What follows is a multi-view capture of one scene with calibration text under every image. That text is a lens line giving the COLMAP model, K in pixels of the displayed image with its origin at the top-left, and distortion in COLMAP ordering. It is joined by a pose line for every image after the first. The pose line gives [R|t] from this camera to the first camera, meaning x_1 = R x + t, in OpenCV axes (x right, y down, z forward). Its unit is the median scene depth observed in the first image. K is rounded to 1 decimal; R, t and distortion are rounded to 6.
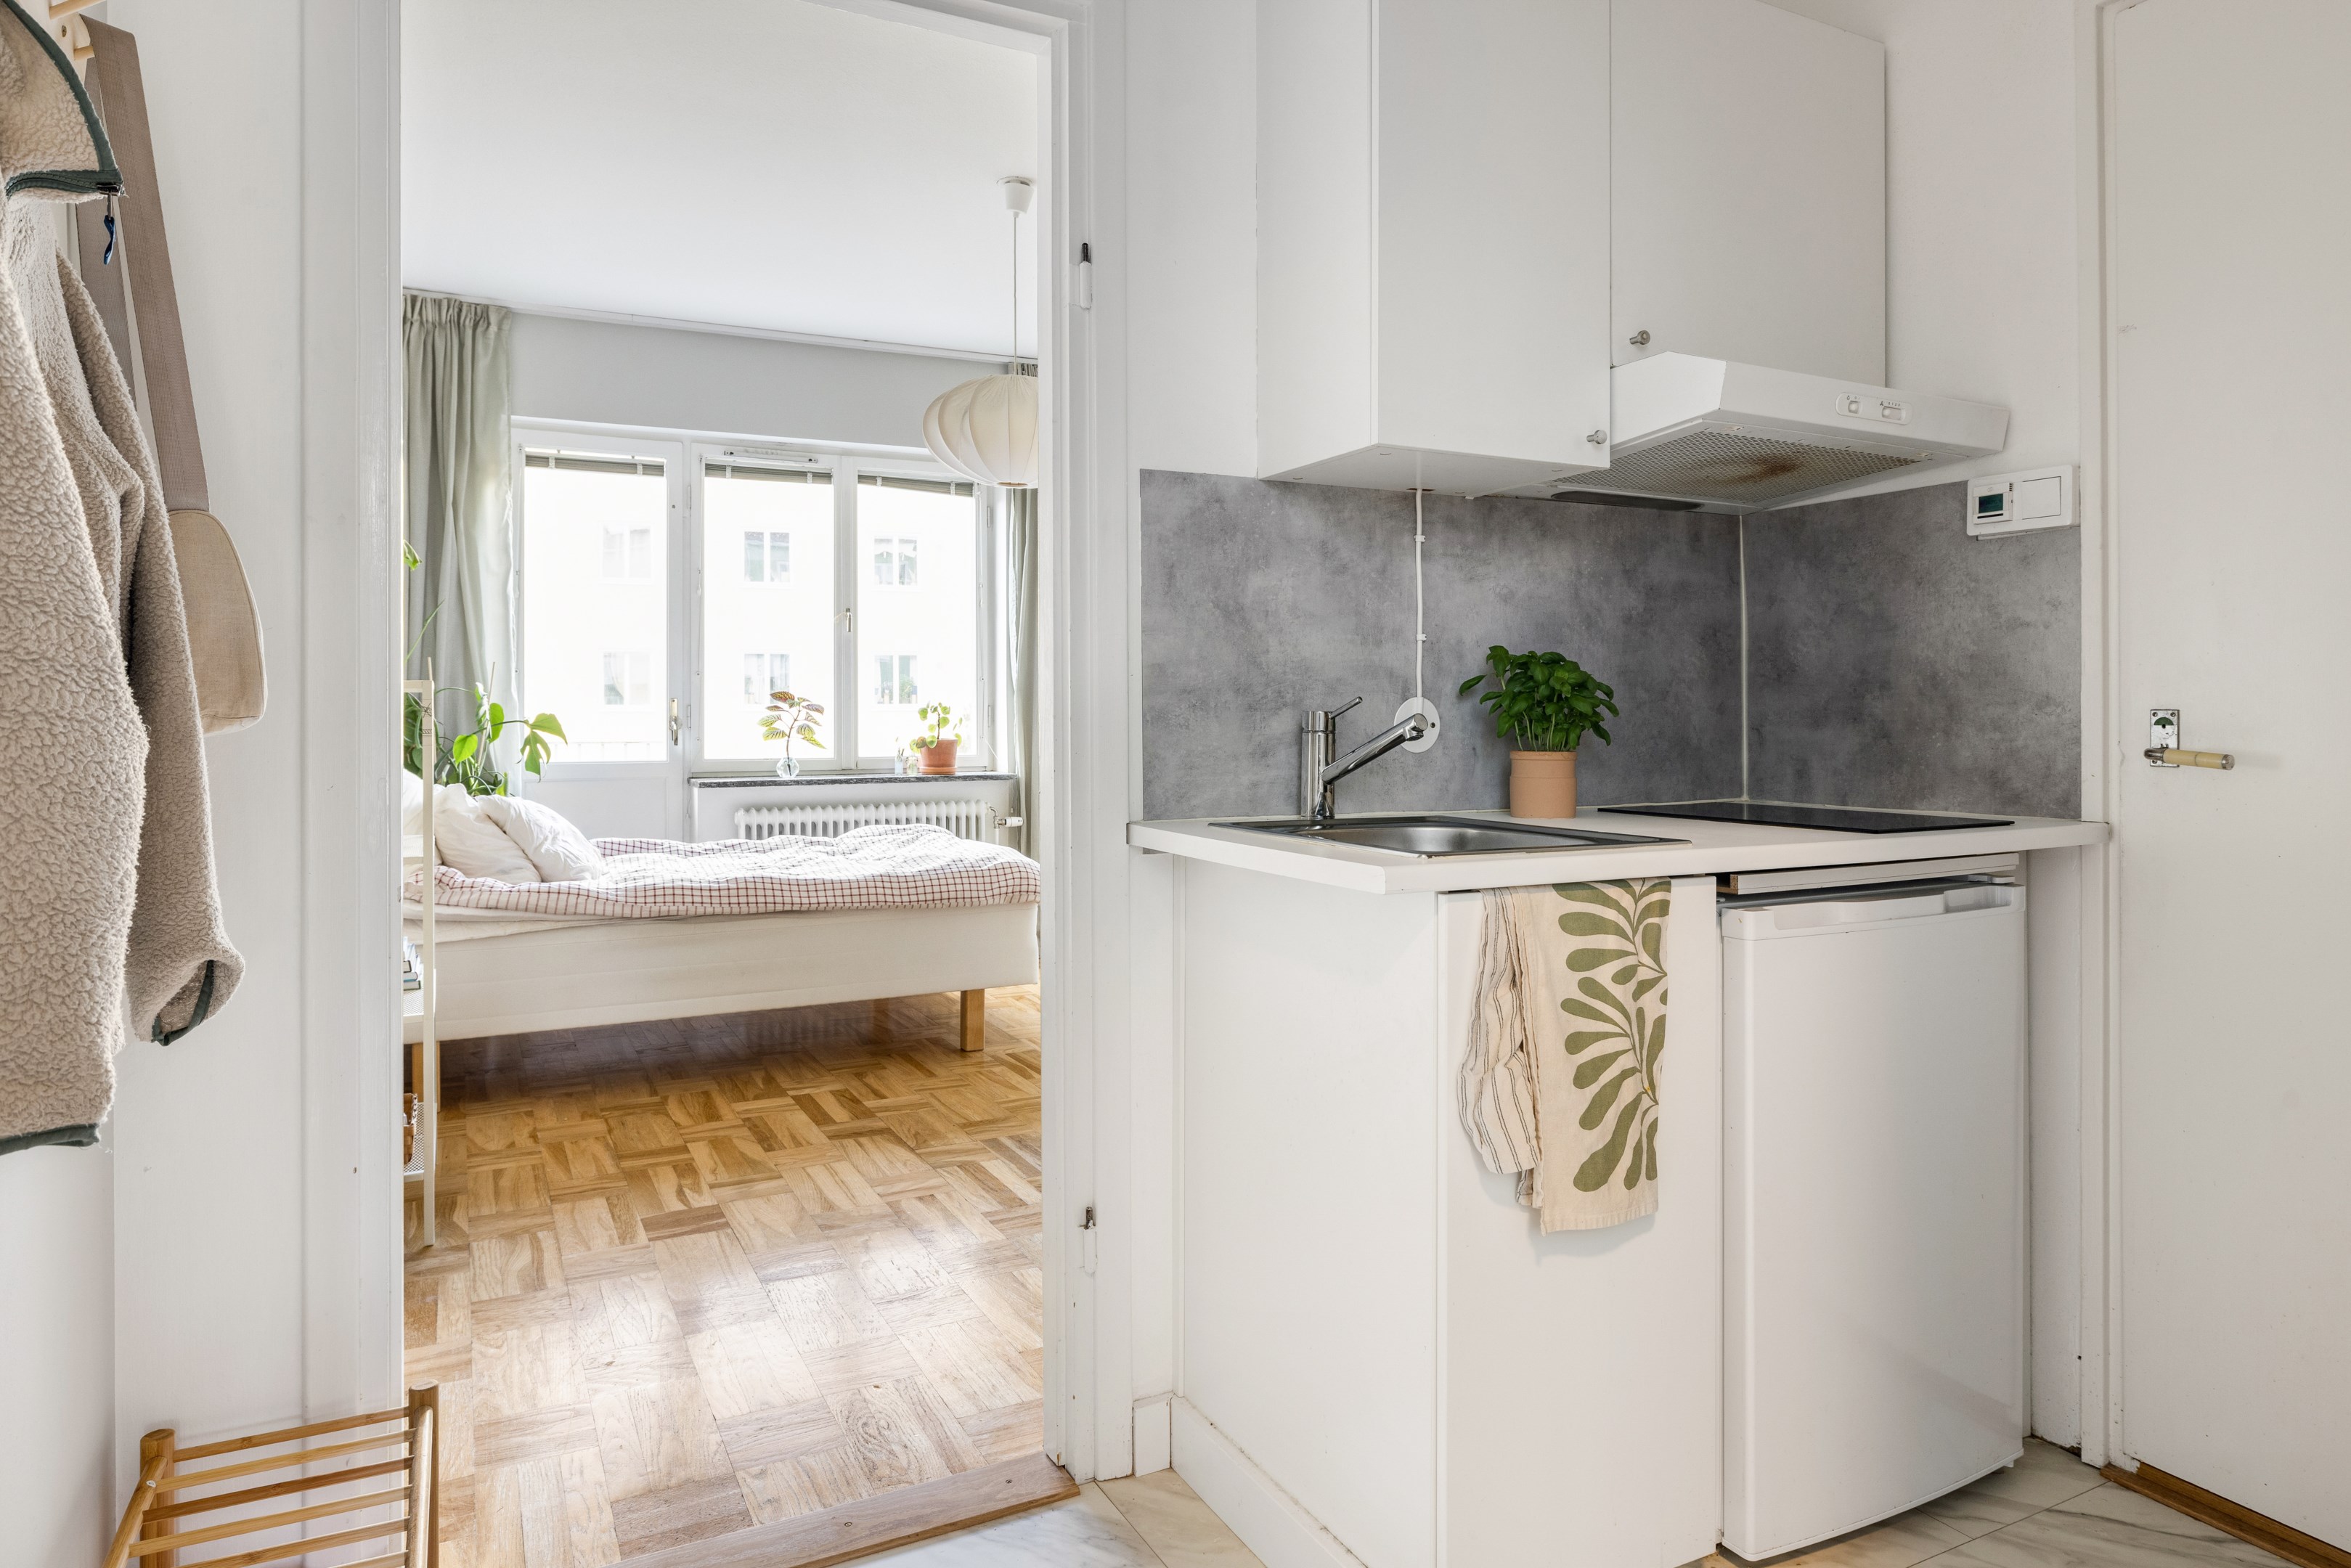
lens RADIAL K [[1407.5, 0, 1181.7], [0, 1407.5, 709.8], [0, 0, 1]] dist [-0.004286, -0.000896]
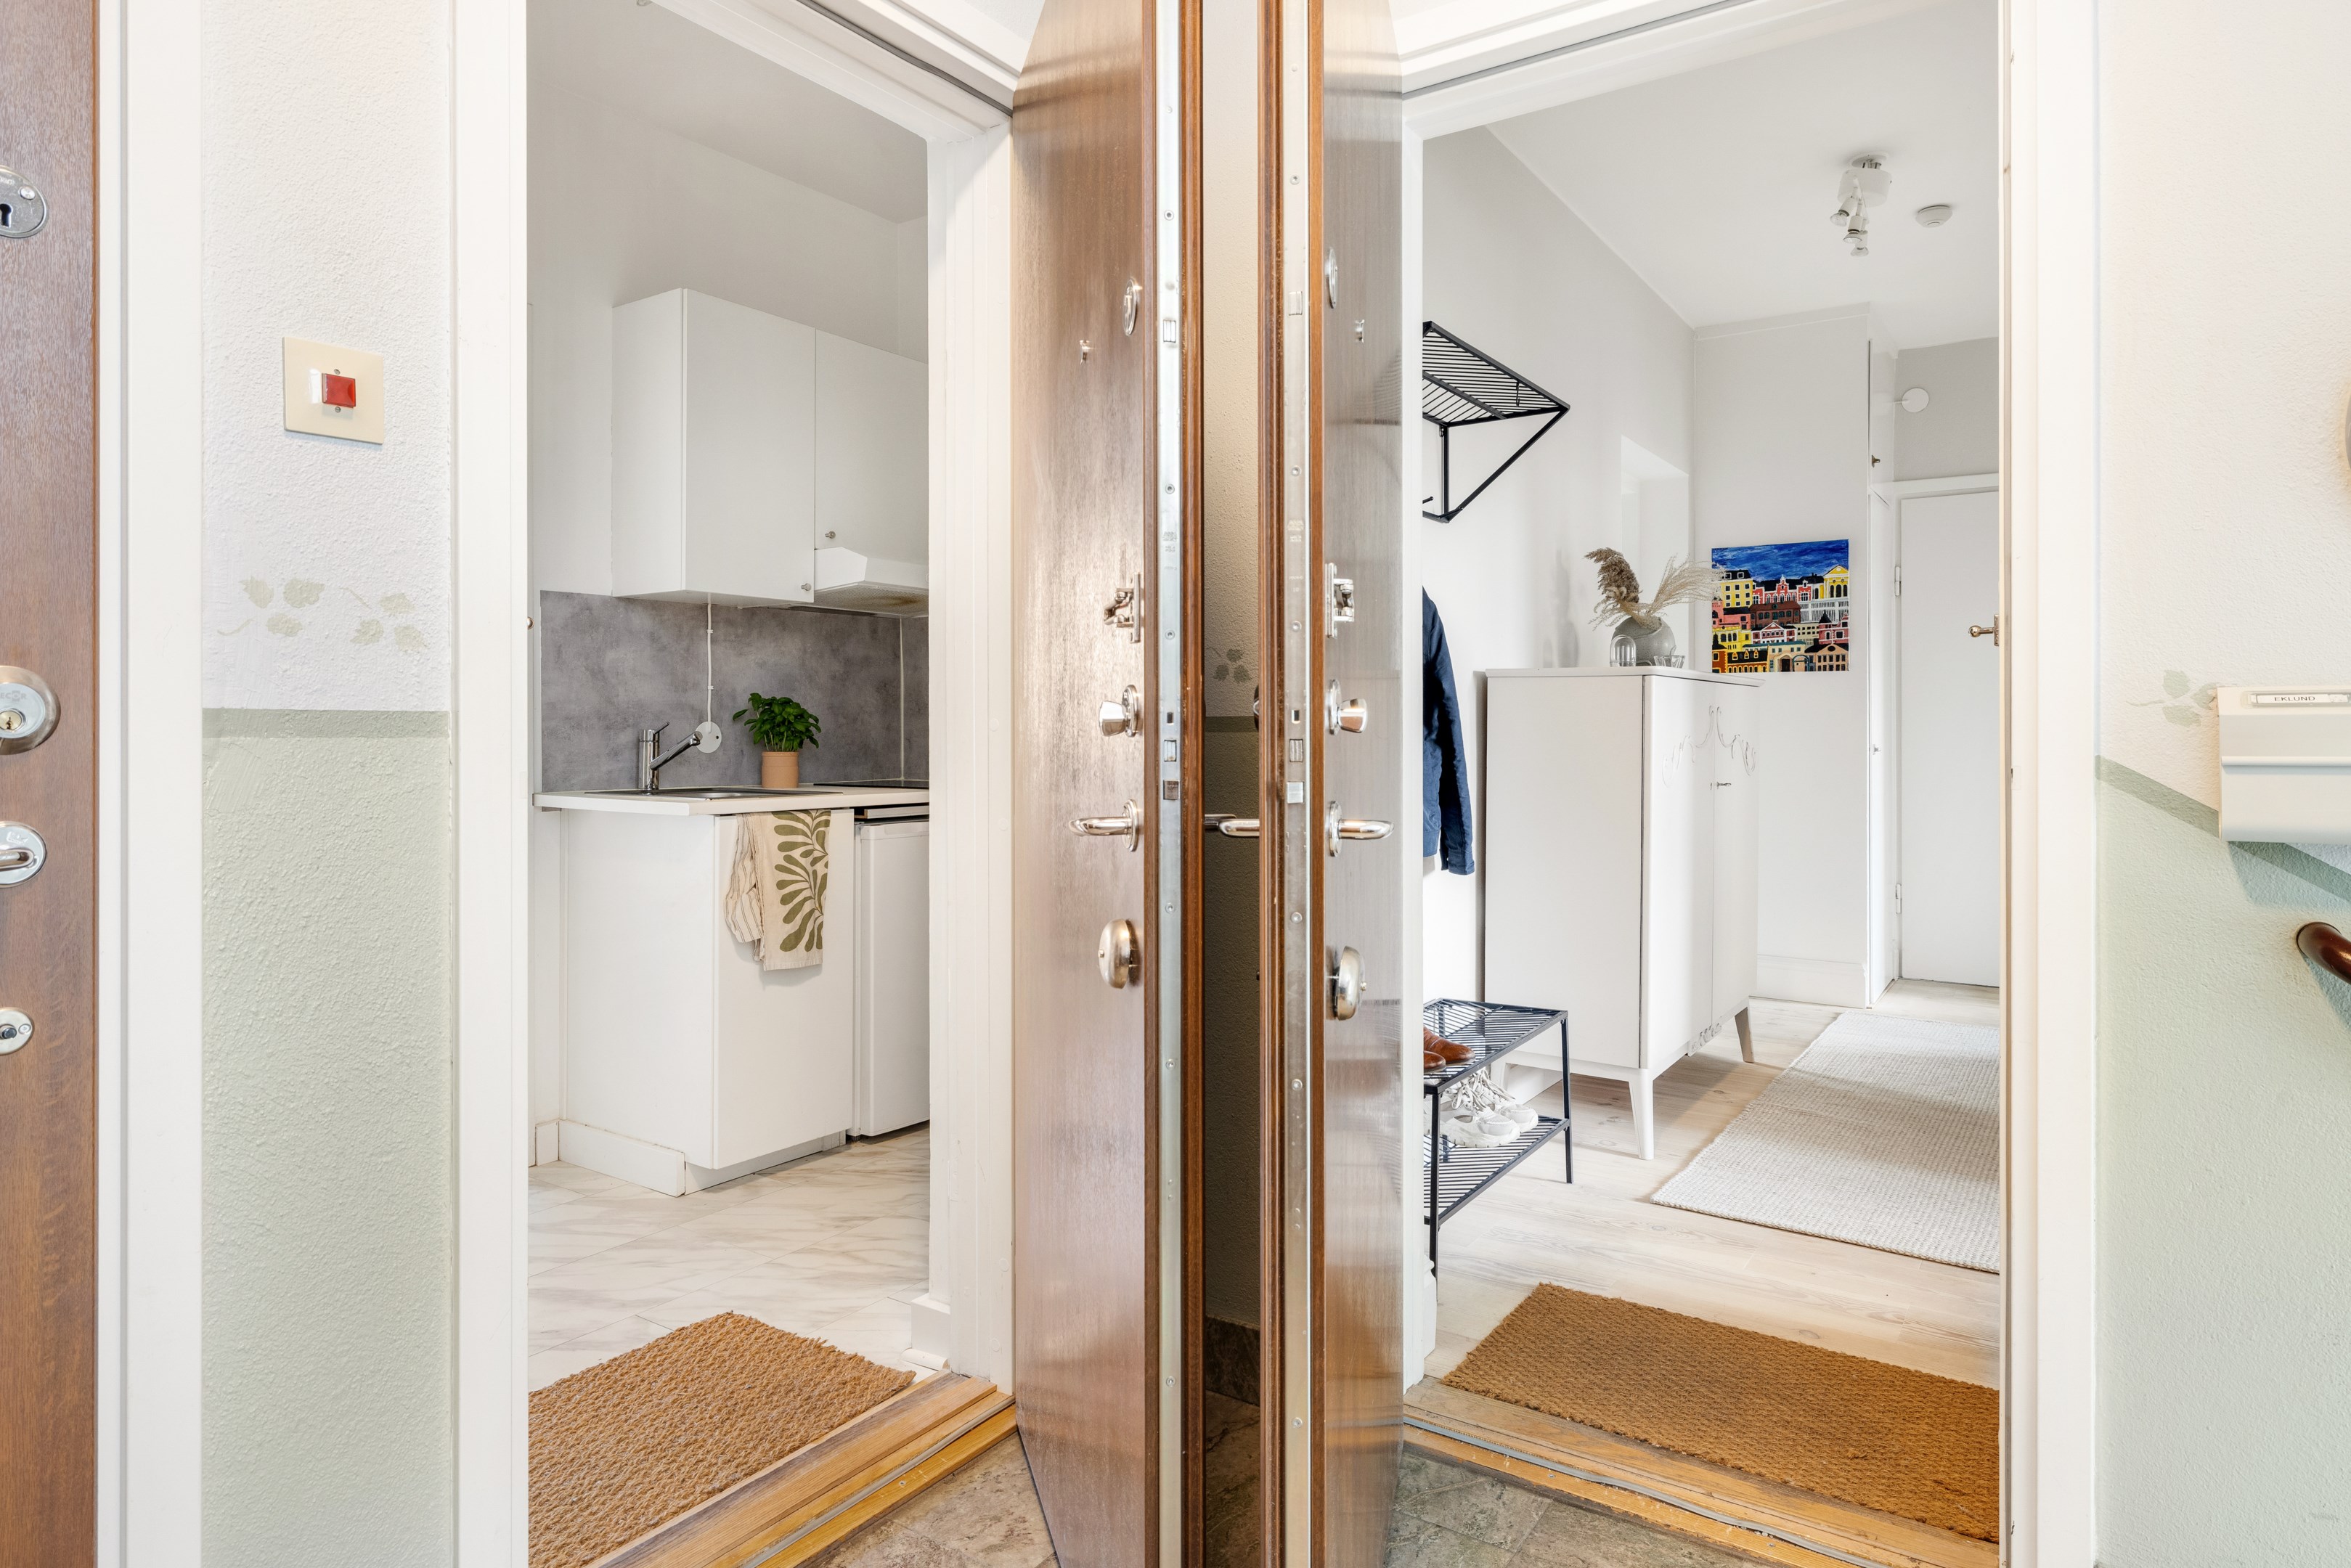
lens RADIAL K [[1333.8, 0, 1184.4], [0, 1333.8, 726.6], [0, 0, 1]] dist [0.001269, 0.000278]
pose [[0.877481, 0.002577, 0.479605, -0.128295], [-0.004213, 0.999988, 0.002336, -0.010464], [-0.479593, -0.004070, 0.877481, -0.873401]]
